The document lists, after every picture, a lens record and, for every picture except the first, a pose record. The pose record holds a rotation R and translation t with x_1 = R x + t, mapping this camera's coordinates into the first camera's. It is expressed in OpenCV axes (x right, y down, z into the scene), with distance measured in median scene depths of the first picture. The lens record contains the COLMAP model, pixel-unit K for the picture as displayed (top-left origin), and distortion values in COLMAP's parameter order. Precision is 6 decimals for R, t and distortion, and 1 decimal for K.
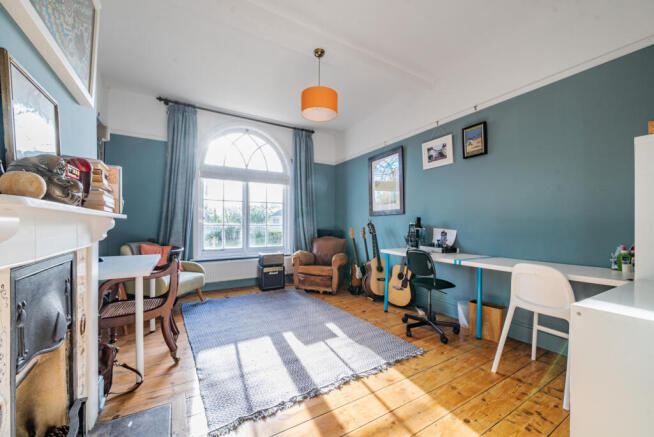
lens RADIAL K [[242.0, 0, 329.4], [0, 242.0, 222.3], [0, 0, 1]] dist [0.001582, 0.000058]
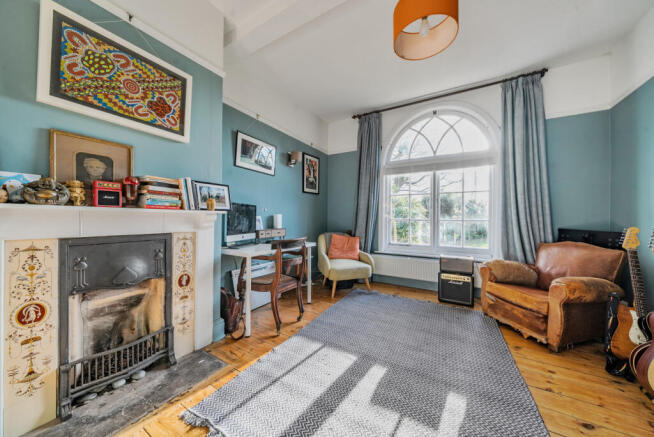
lens RADIAL K [[222.4, 0, 328.0], [0, 222.4, 214.6], [0, 0, 1]] dist [-0.000757, -0.000112]
pose [[0.486439, -0.013706, -0.873607, 0.200406], [0.000478, 0.999881, -0.015421, 0.004485], [0.873714, 0.007084, 0.486388, 0.313385]]
